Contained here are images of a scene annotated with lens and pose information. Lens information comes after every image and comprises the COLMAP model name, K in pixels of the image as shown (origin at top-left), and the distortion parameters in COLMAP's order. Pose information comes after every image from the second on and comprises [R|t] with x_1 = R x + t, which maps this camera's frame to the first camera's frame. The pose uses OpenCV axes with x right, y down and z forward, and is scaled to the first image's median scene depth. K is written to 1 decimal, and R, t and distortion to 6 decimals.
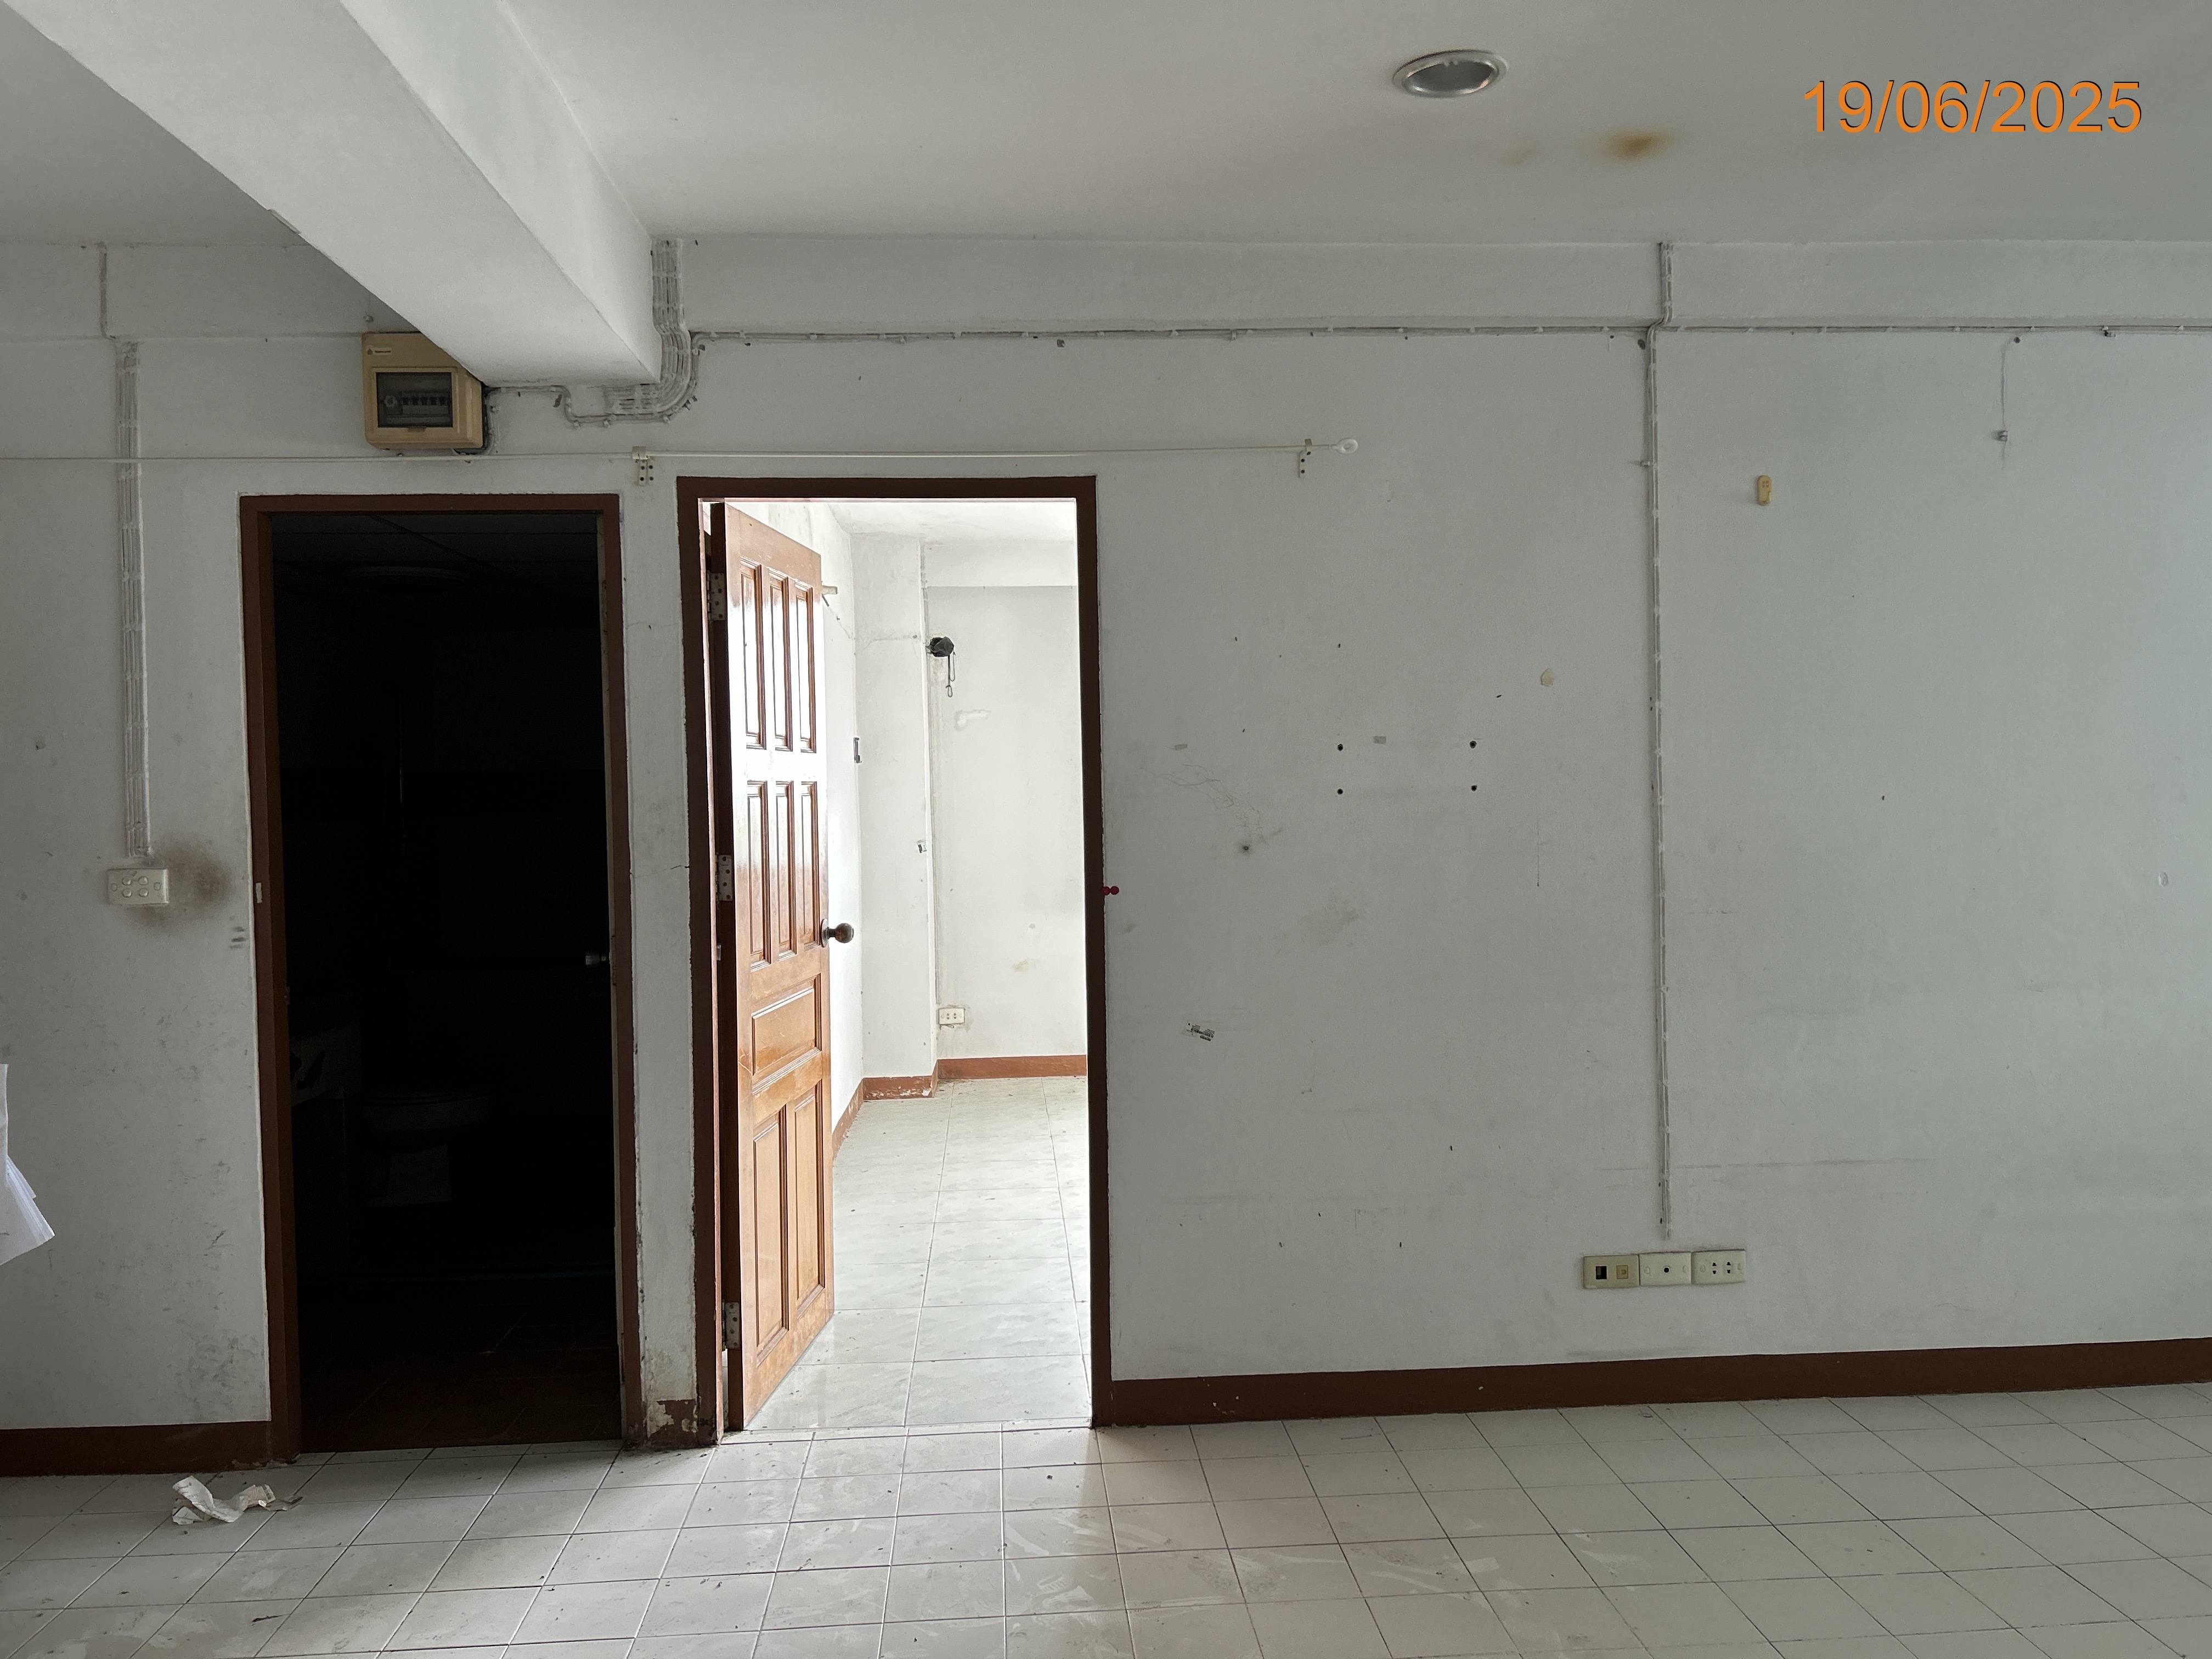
lens RADIAL K [[1668.9, 0, 1106.1], [0, 1668.9, 820.8], [0, 0, 1]] dist [0.036574, -0.012146]
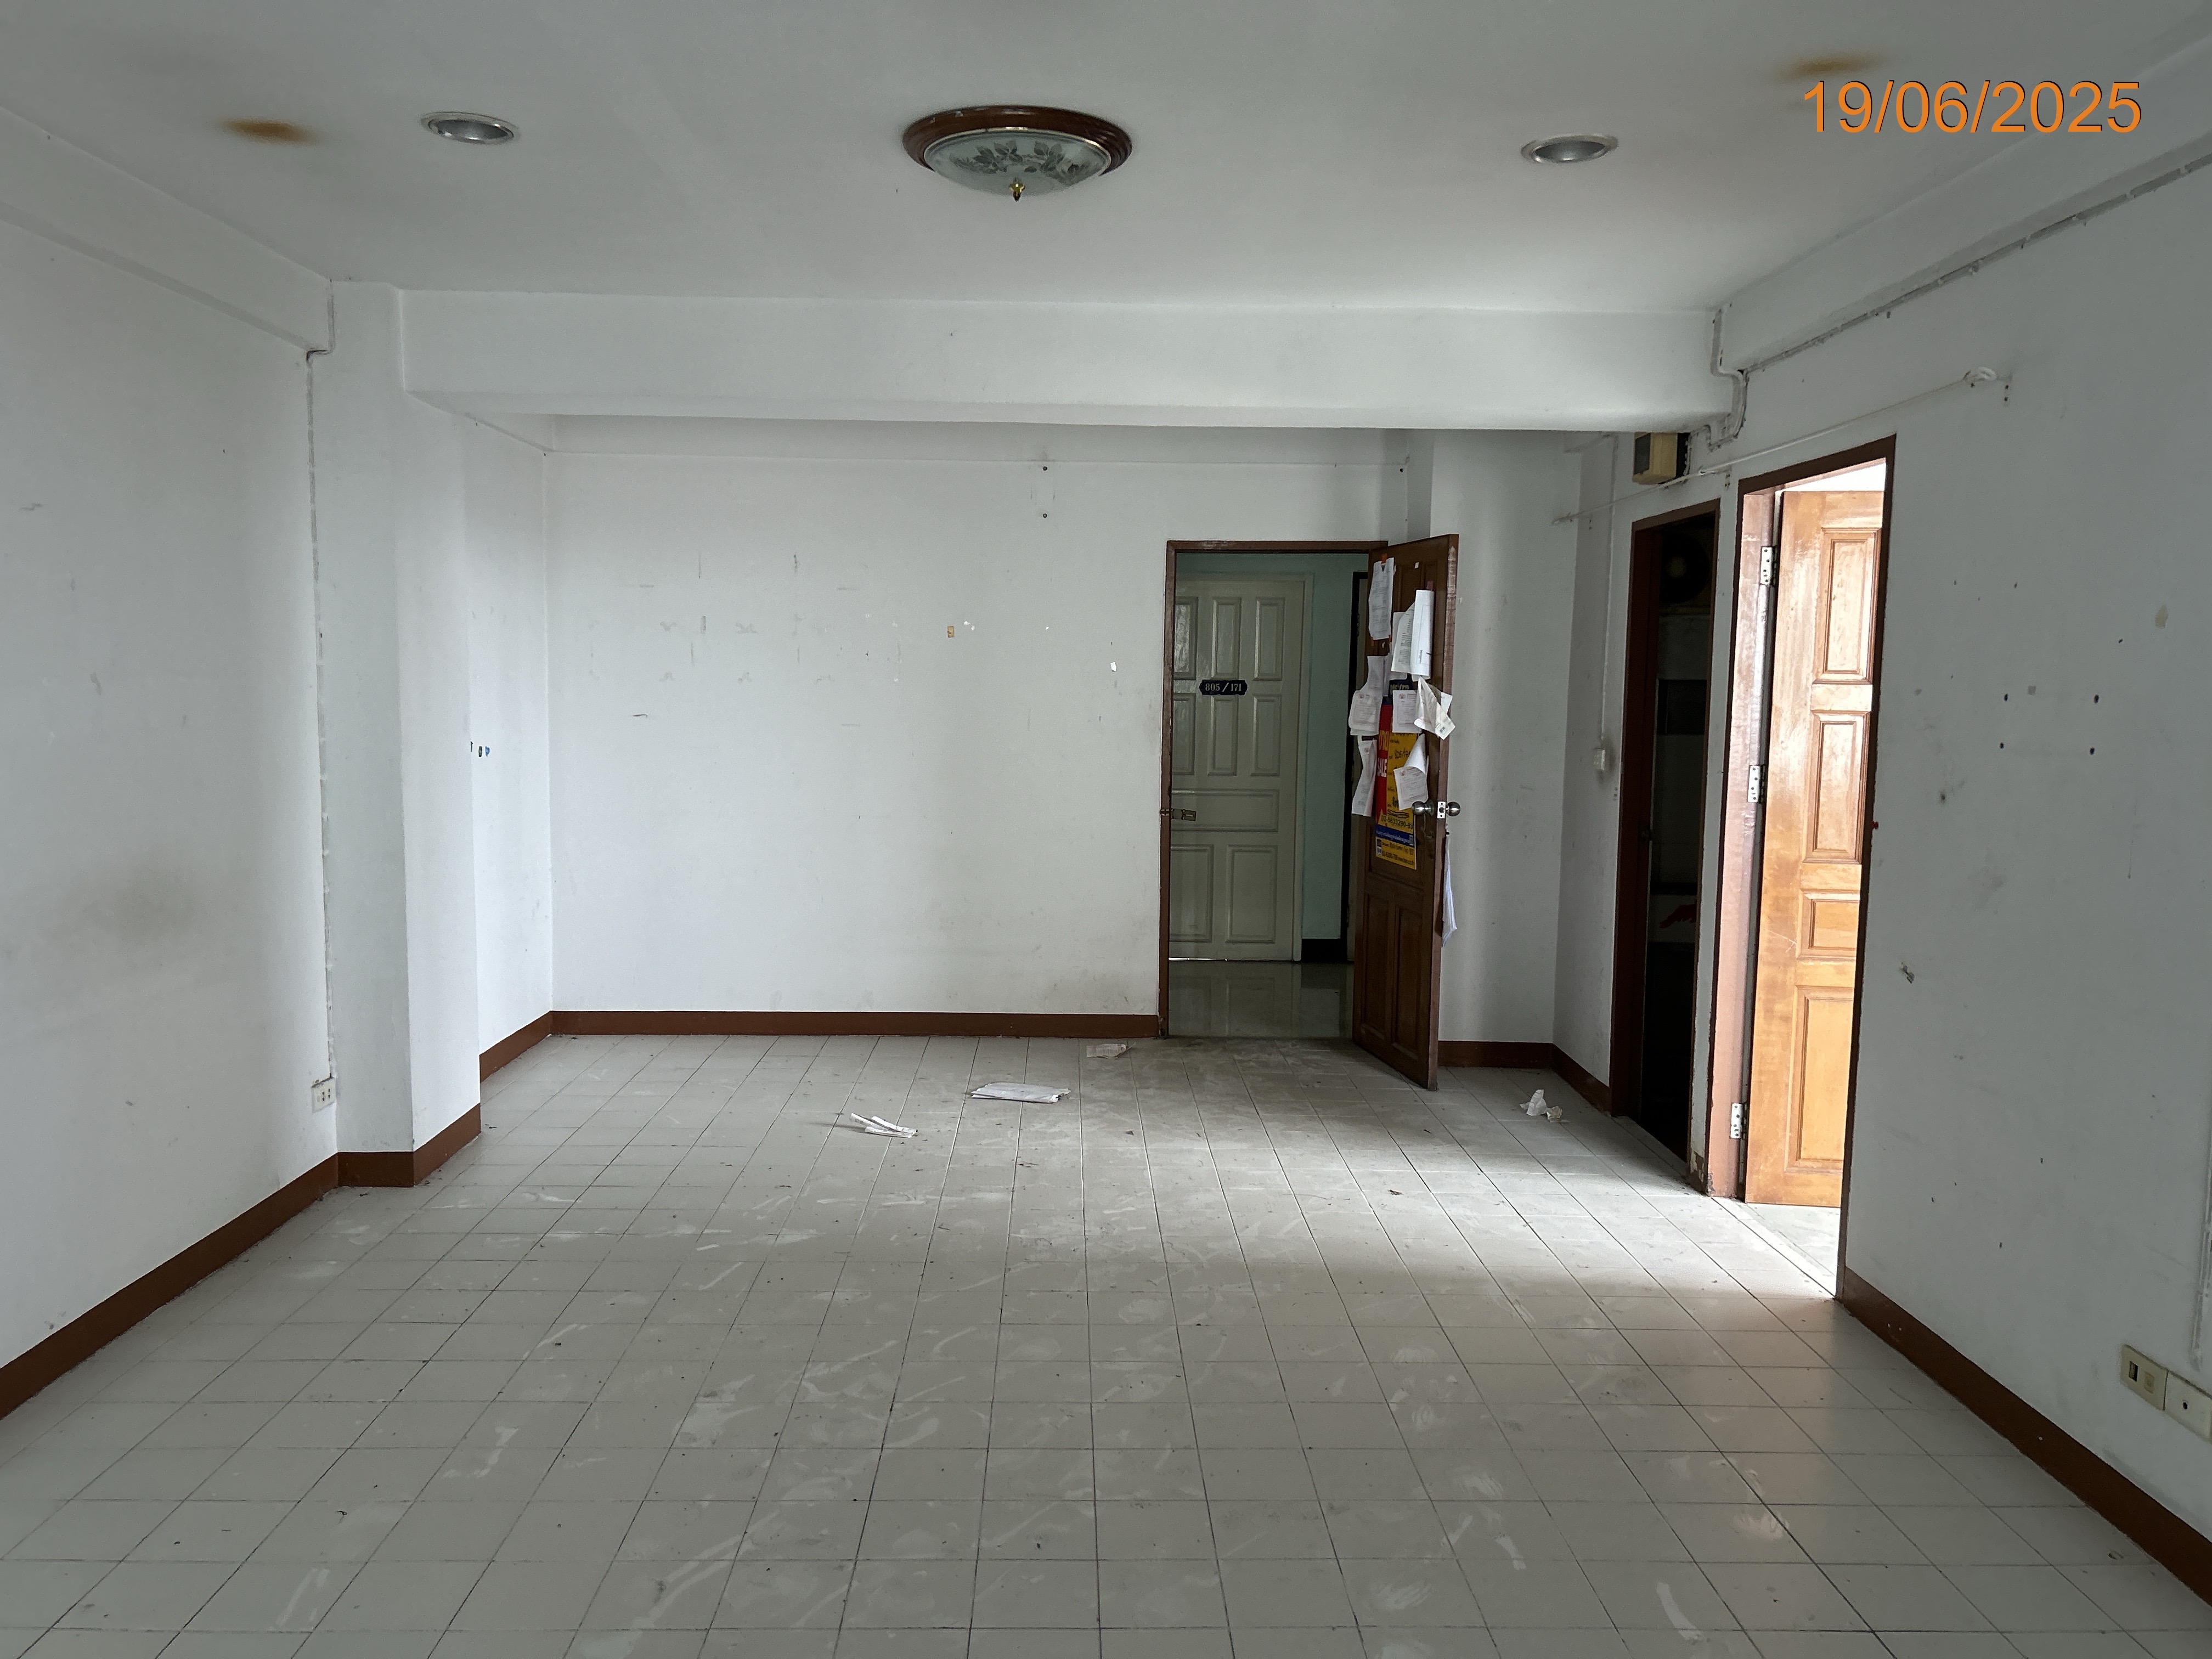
lens RADIAL K [[1668.9, 0, 1105.9], [0, 1668.9, 834.9], [0, 0, 1]] dist [0.036574, -0.012146]
pose [[-0.040224, 0.111962, -0.992898, 1.113591], [-0.033744, 0.992983, 0.113339, -0.058621], [0.998621, 0.038064, -0.036163, 0.550052]]
